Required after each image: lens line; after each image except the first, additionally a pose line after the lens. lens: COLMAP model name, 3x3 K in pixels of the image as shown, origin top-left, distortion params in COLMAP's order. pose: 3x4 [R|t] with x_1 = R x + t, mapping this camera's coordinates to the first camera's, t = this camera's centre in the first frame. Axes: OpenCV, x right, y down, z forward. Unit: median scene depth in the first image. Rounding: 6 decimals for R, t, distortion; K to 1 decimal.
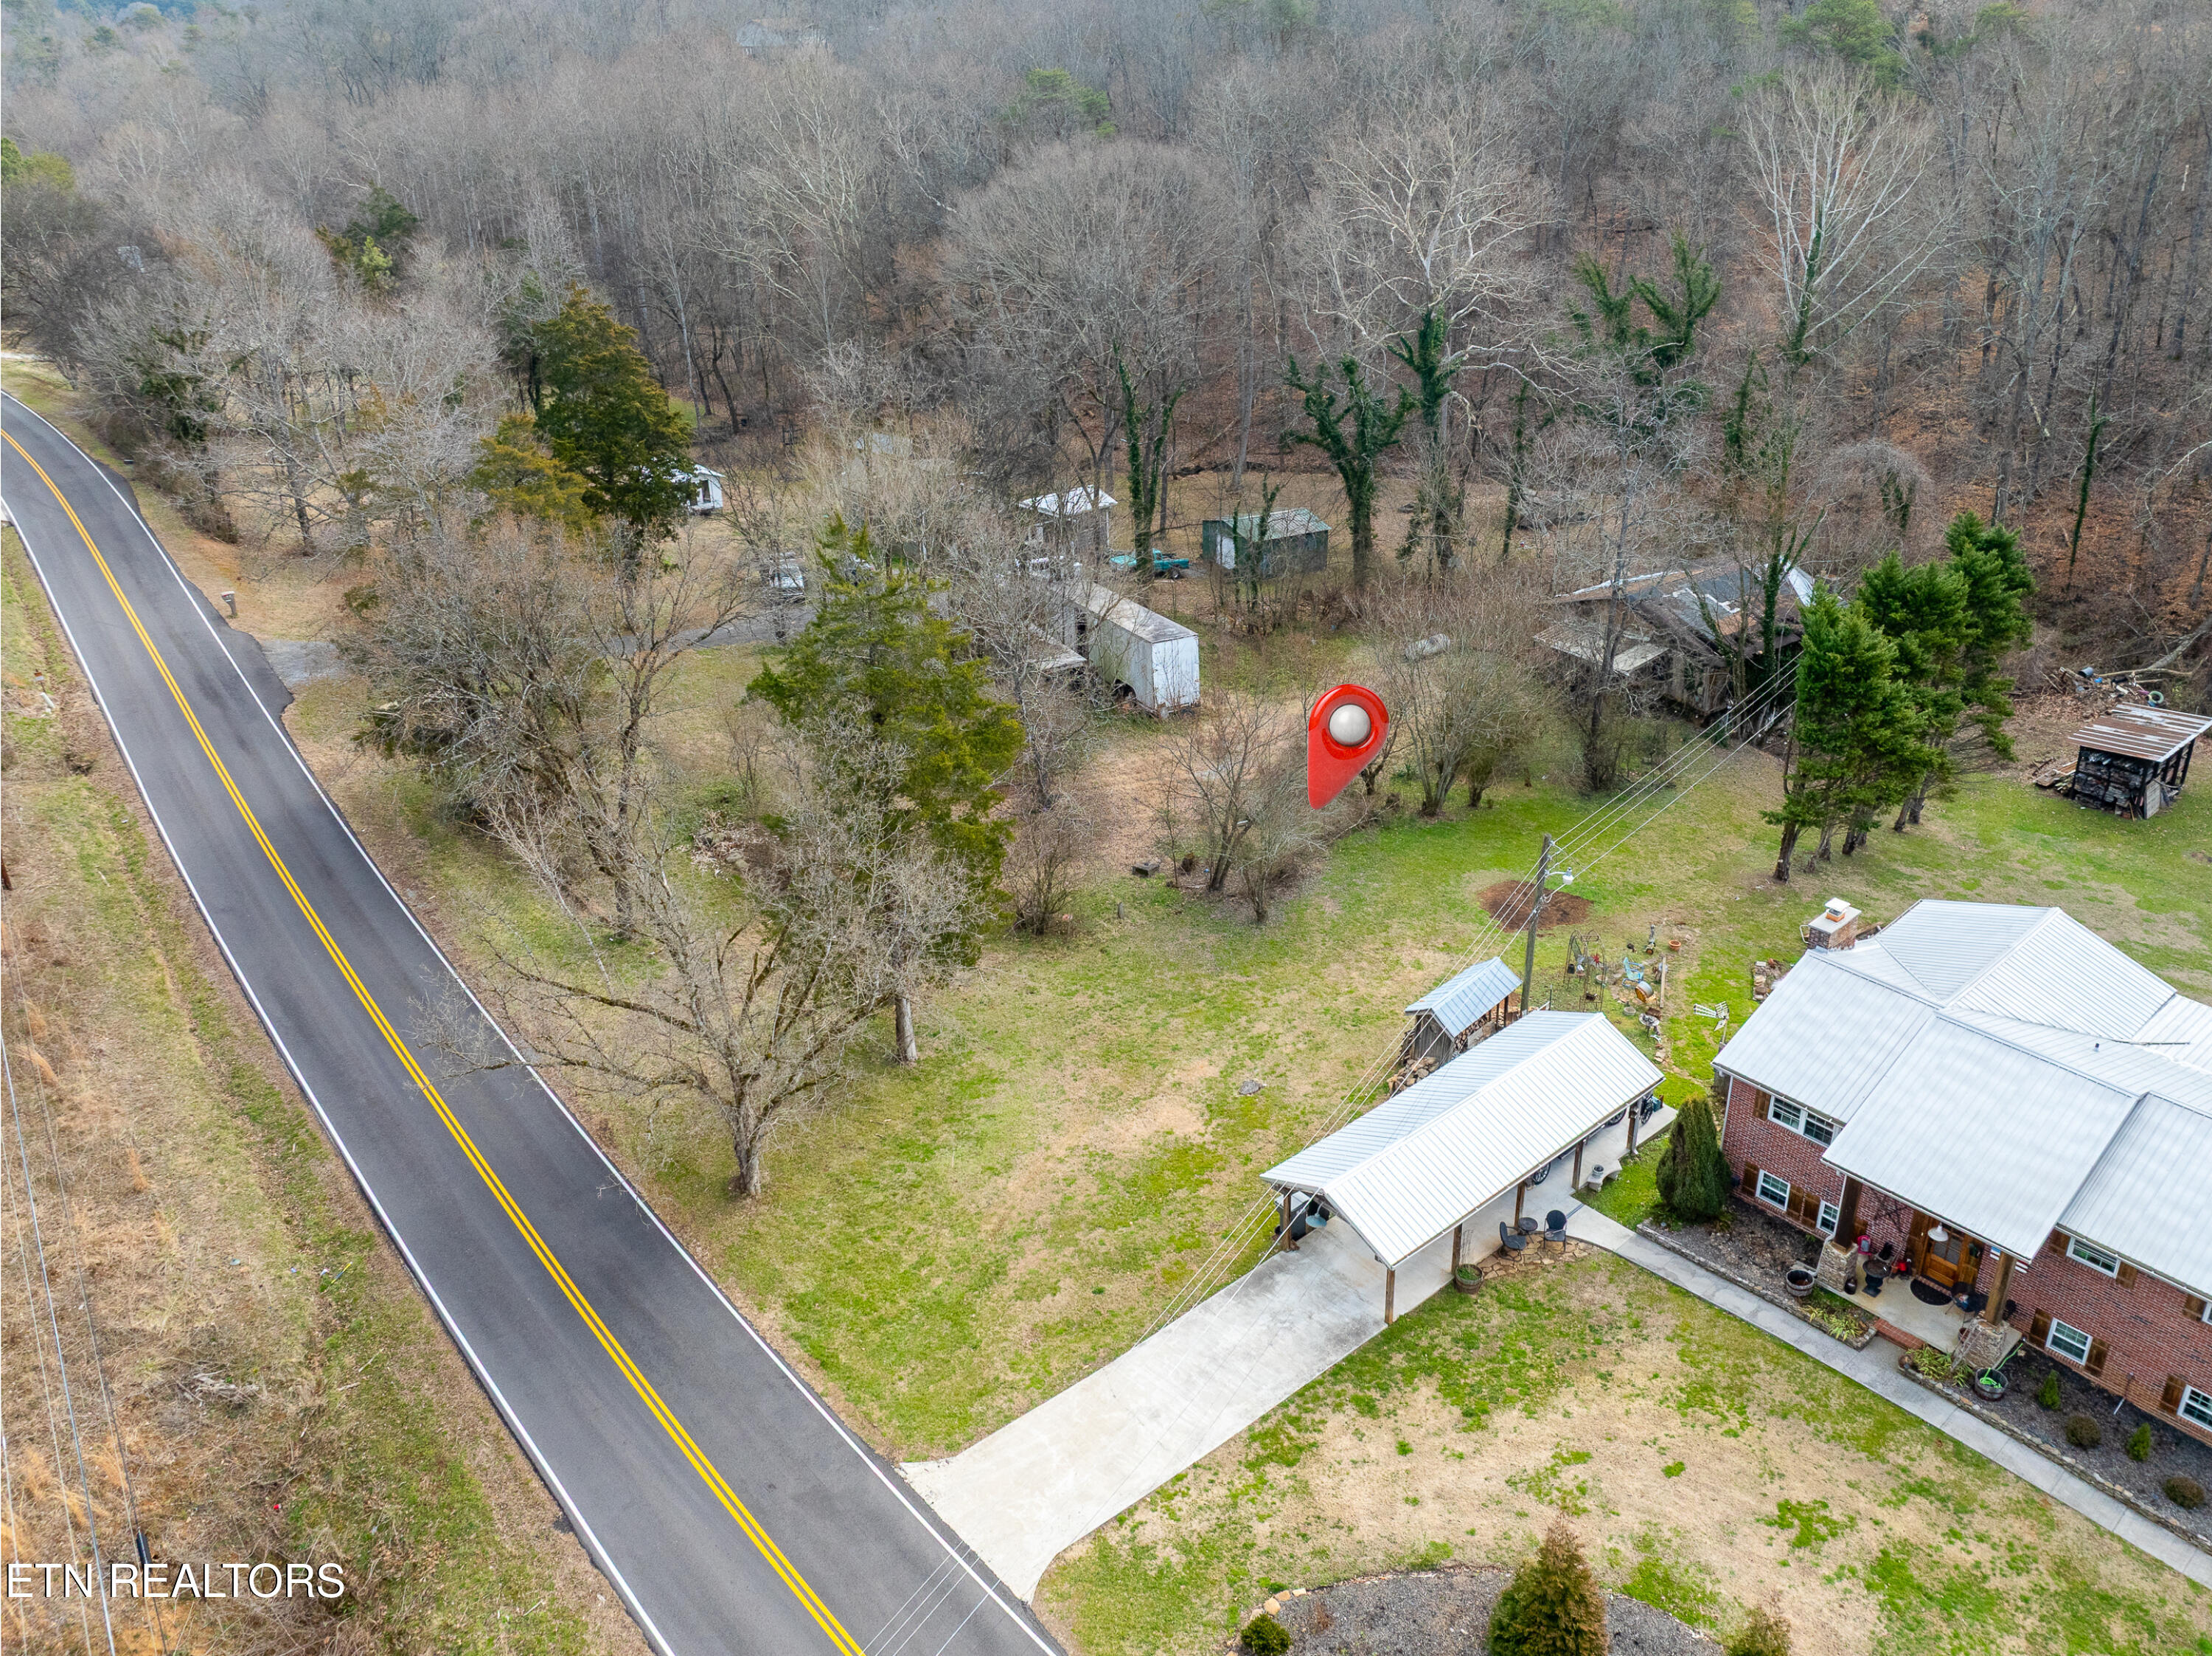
lens RADIAL K [[1712.6, 0, 1206.6], [0, 1712.6, 746.6], [0, 0, 1]] dist [-0.049233, 0.018309]
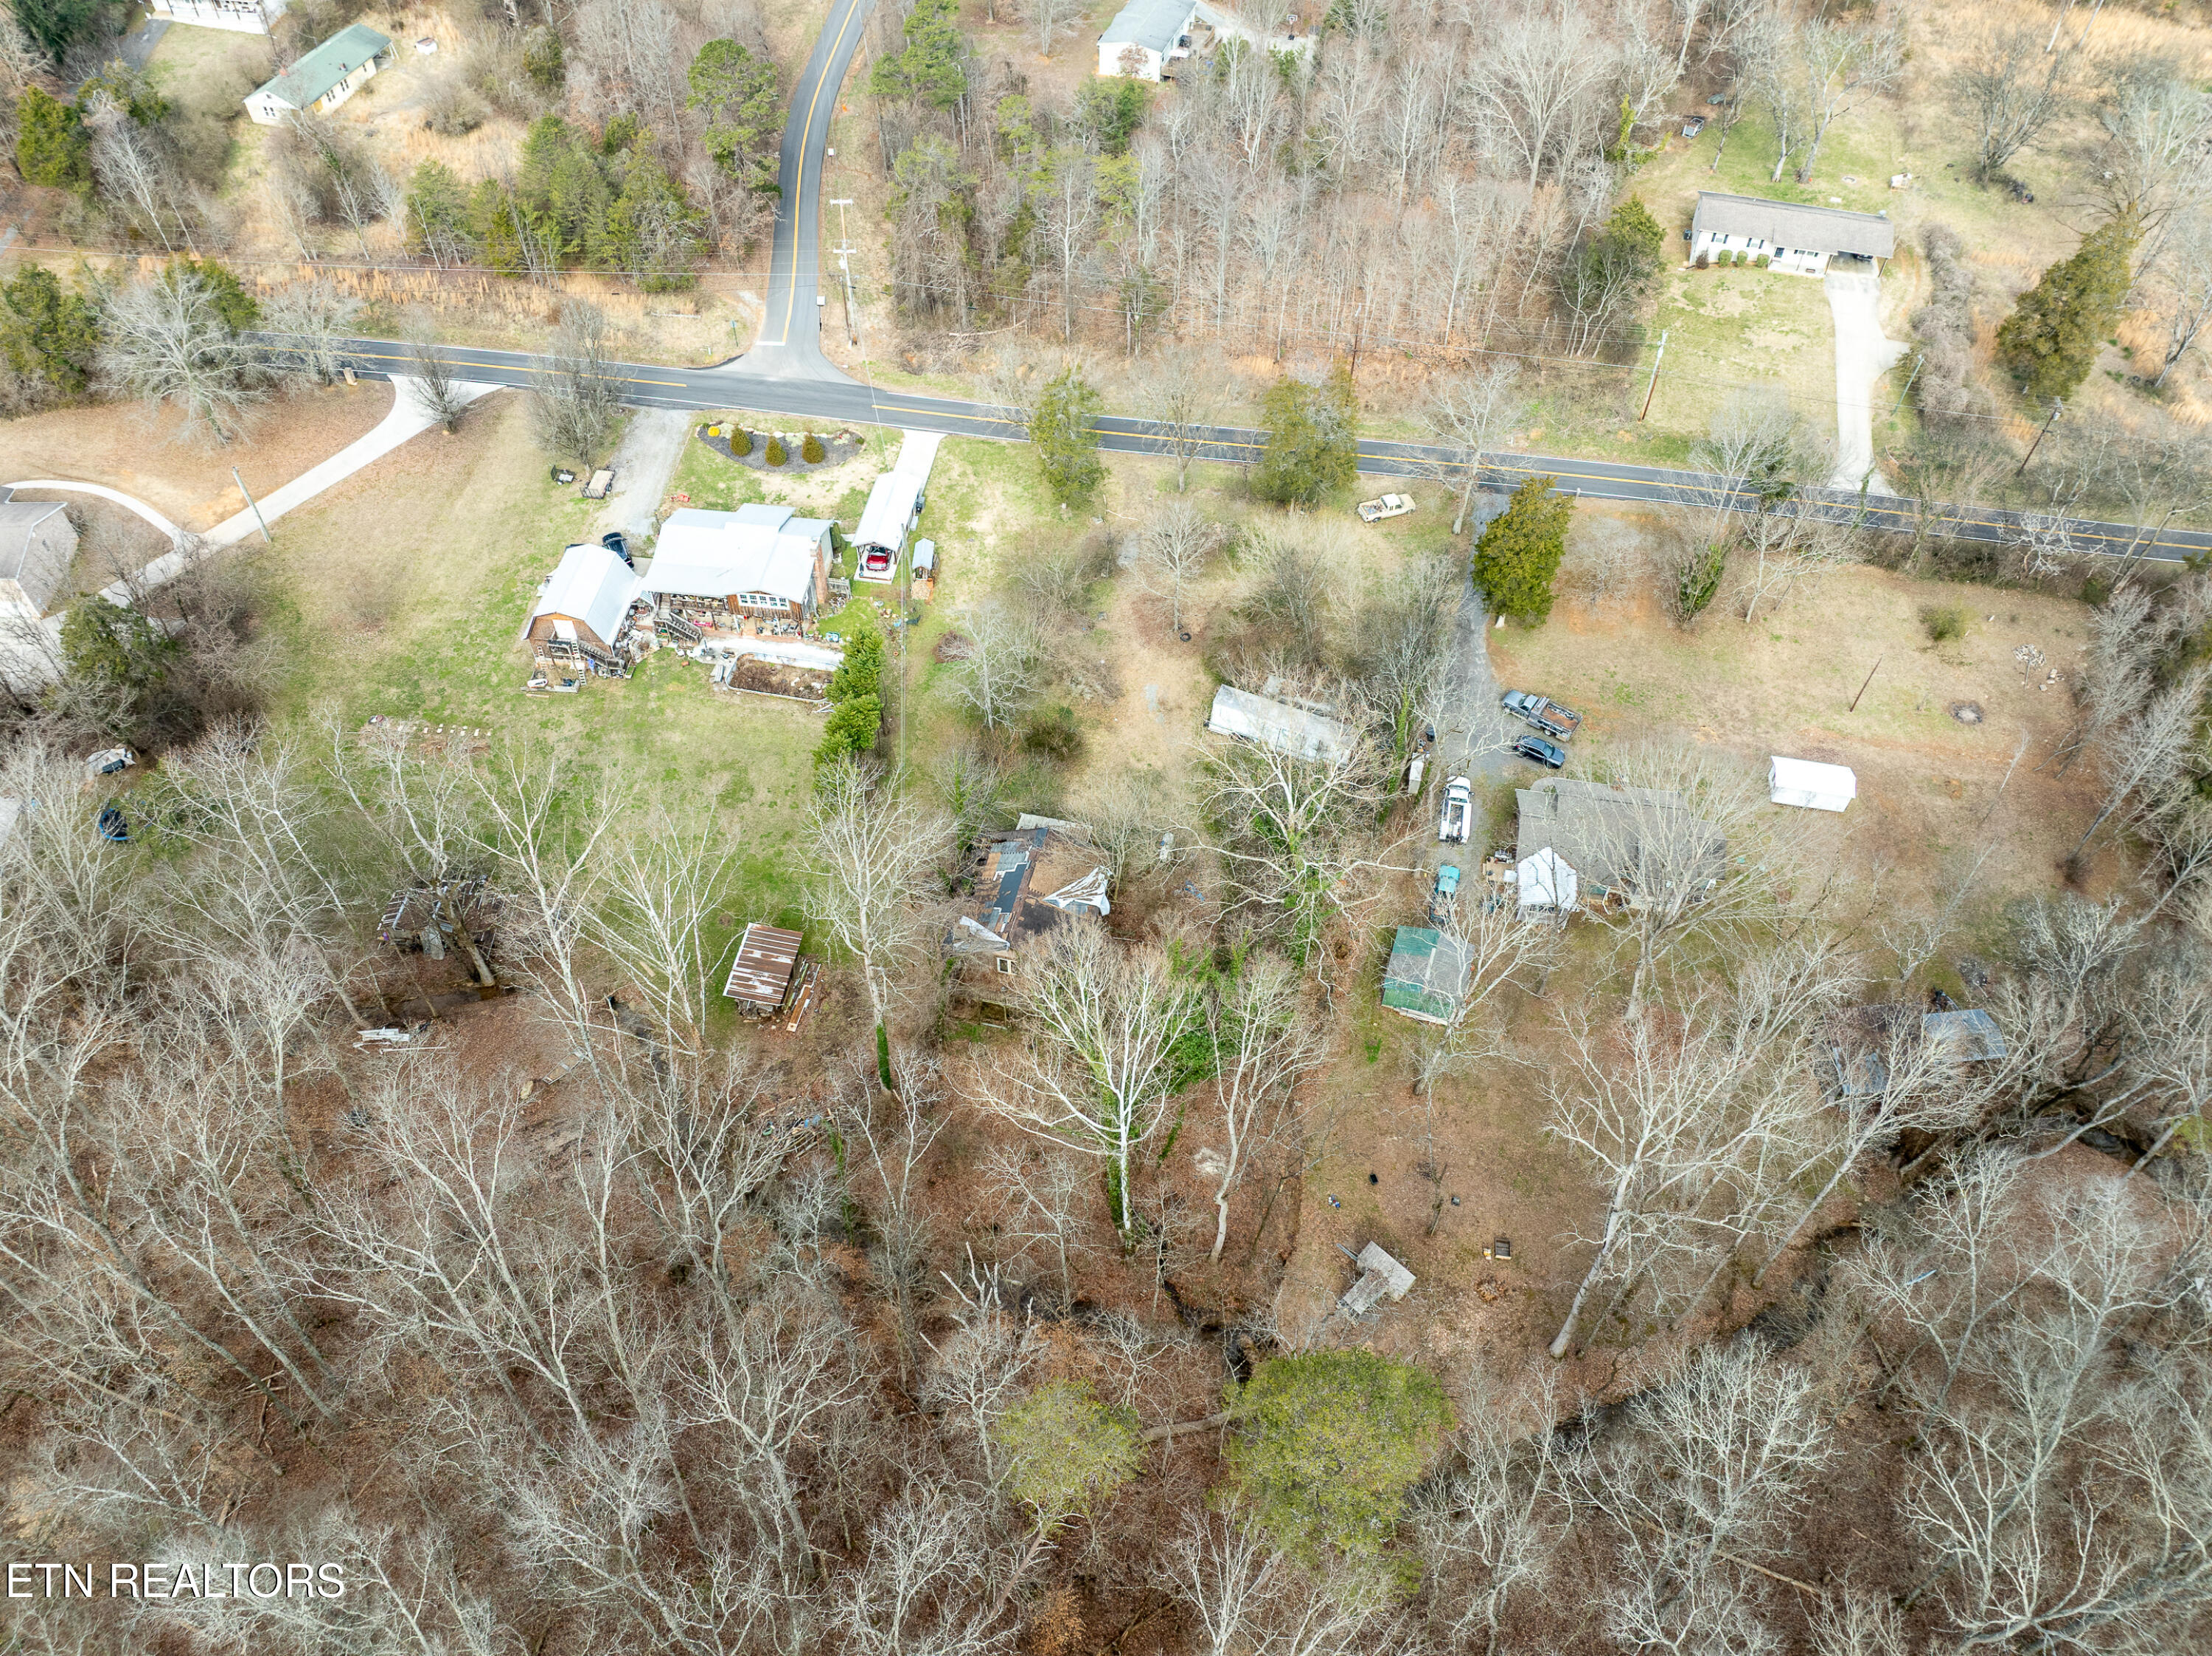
lens RADIAL K [[1570.8, 0, 1112.8], [0, 1570.8, 823.6], [0, 0, 1]] dist [-0.054340, 0.026139]
pose [[-0.765371, 0.478193, -0.430742, 1.608577], [-0.278118, 0.357818, 0.891413, -2.770668], [0.580395, 0.802058, -0.140870, 2.364251]]
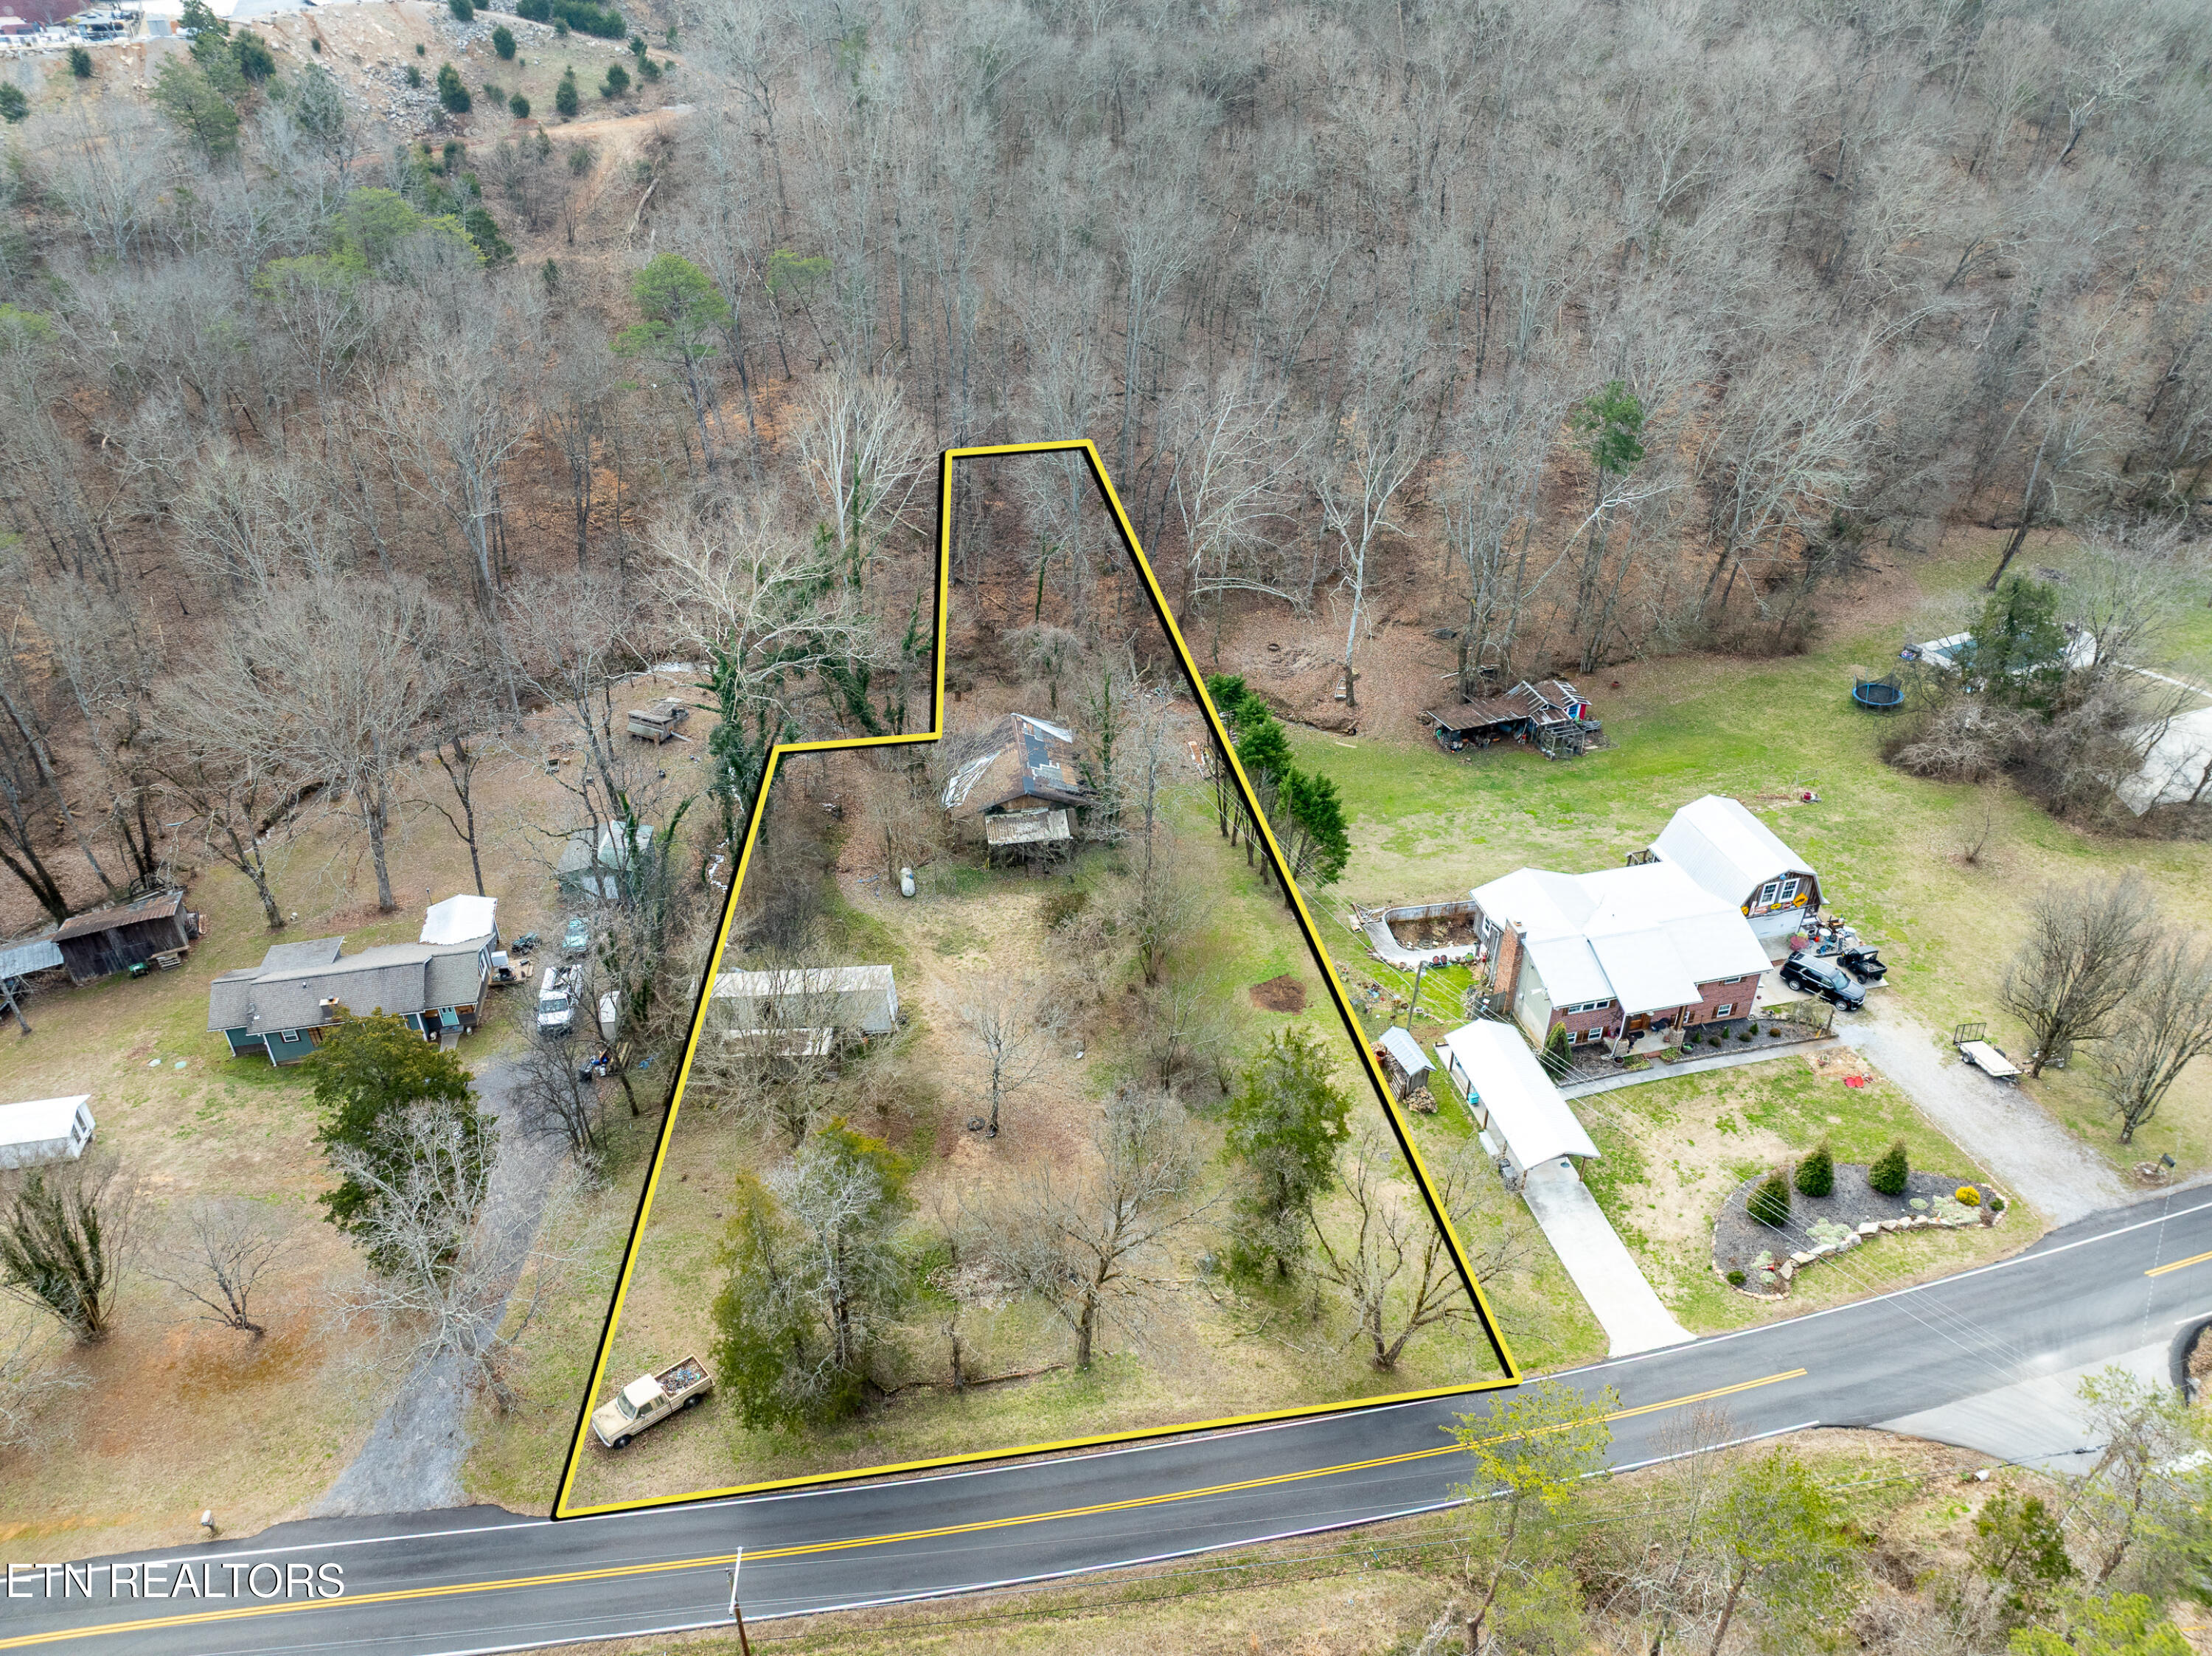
lens RADIAL K [[1570.8, 0, 1117.7], [0, 1570.8, 834.1], [0, 0, 1]] dist [-0.054340, 0.026139]
pose [[0.488812, -0.484148, 0.725716, -1.426200], [0.353359, 0.870456, 0.342700, -0.961440], [-0.797621, 0.088922, 0.596568, 0.190444]]
